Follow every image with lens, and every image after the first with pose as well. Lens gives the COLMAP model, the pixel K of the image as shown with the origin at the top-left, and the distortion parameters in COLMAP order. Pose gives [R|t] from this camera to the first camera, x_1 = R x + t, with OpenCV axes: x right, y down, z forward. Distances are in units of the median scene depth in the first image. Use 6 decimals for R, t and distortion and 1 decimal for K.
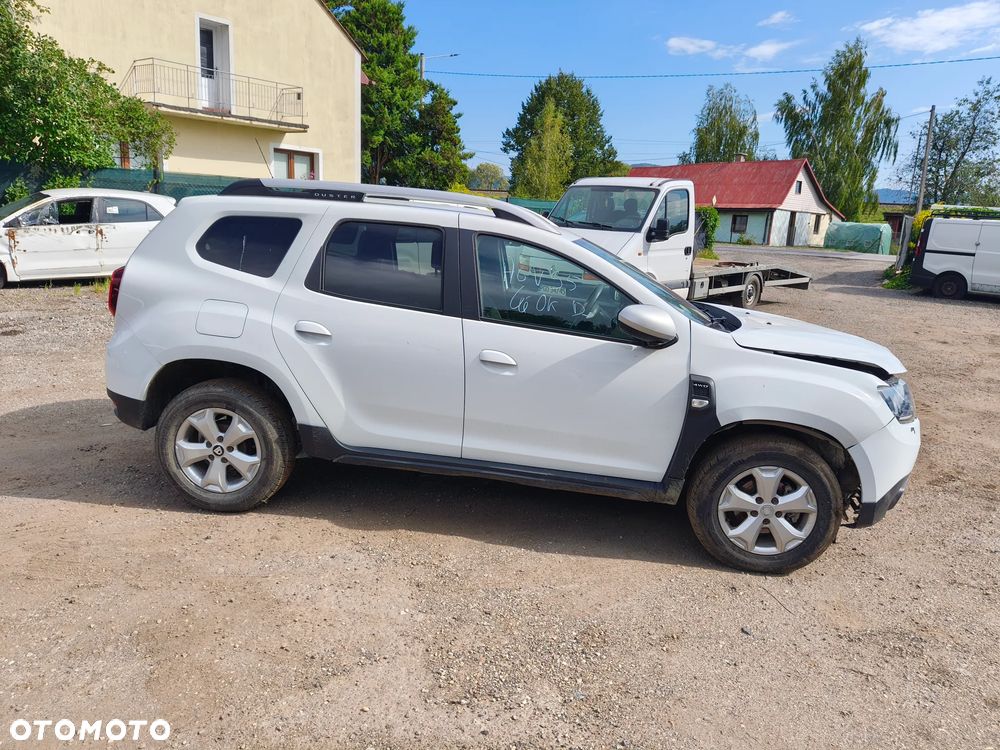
lens RADIAL K [[696.1, 0, 500.0], [0, 696.1, 375.0], [0, 0, 1]] dist [0.055103, -0.063575]
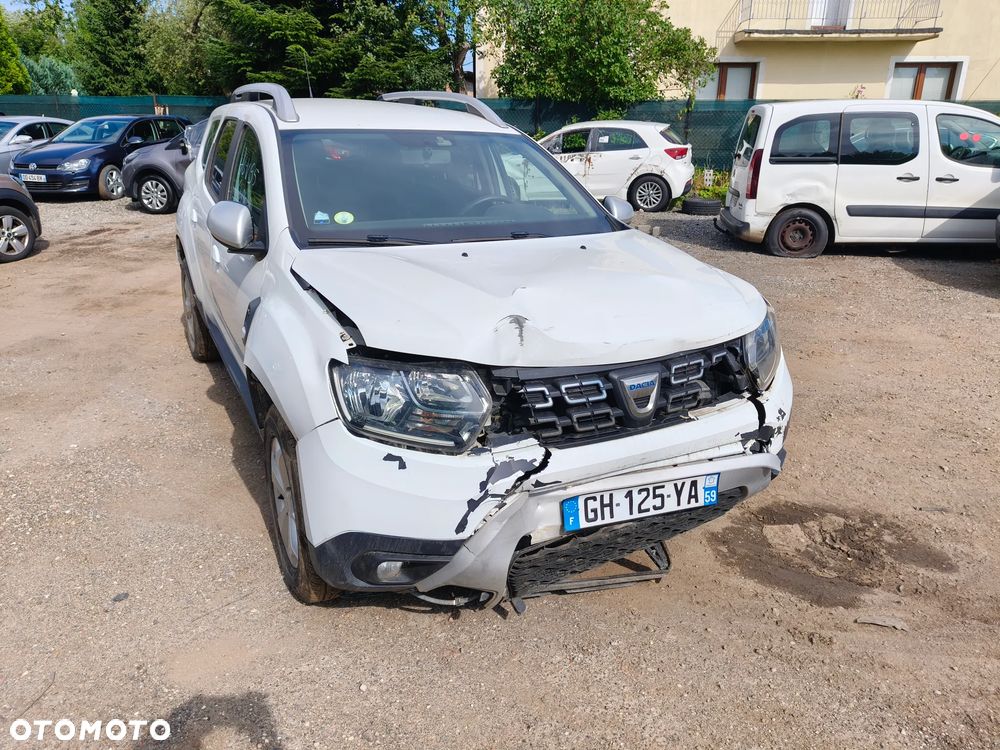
lens RADIAL K [[702.0, 0, 501.1], [0, 702.0, 370.3], [0, 0, 1]] dist [0.030763, -0.033371]
pose [[0.567460, 0.223838, -0.792392, 0.916077], [-0.165125, 0.973727, 0.156810, -0.076226], [0.806674, 0.041860, 0.589513, 0.653345]]
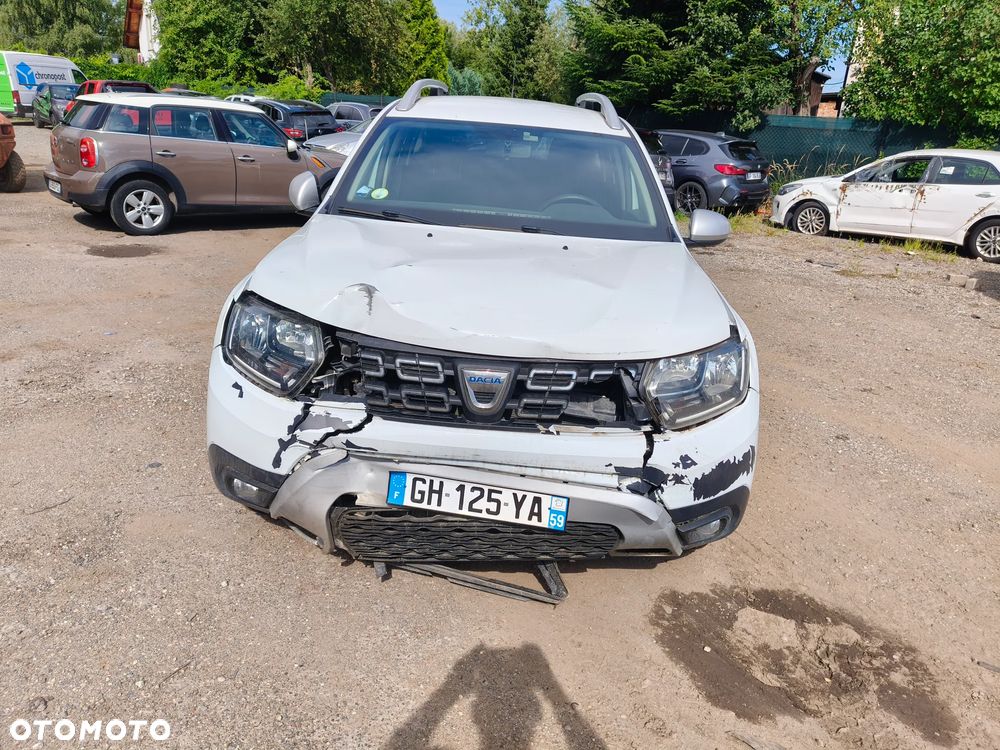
lens RADIAL K [[706.9, 0, 498.1], [0, 706.9, 372.9], [0, 0, 1]] dist [0.005222, -0.004361]
pose [[0.093665, 0.284093, -0.954211, 1.049878], [-0.285946, 0.925720, 0.247542, -0.134660], [0.953657, 0.249667, 0.167943, 0.971561]]
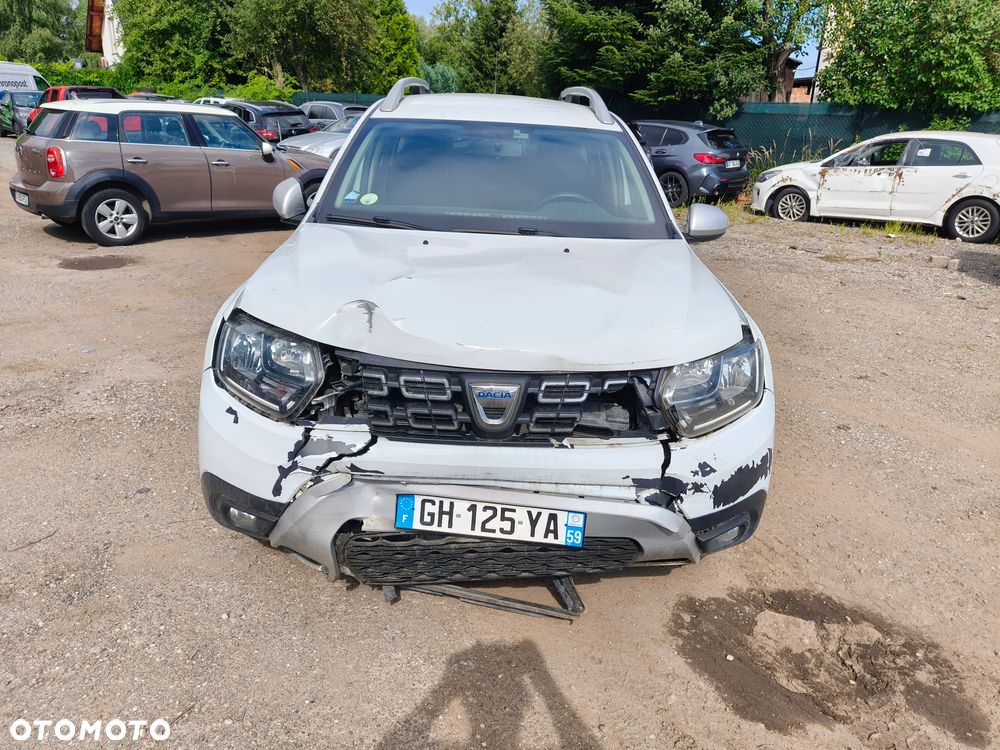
lens RADIAL K [[707.1, 0, 505.9], [0, 707.1, 373.9], [0, 0, 1]] dist [0.003280, -0.003513]
pose [[0.136489, 0.287588, -0.947979, 1.021447], [-0.255110, 0.934863, 0.246879, -0.136307], [0.957230, 0.208143, 0.200966, 0.956687]]
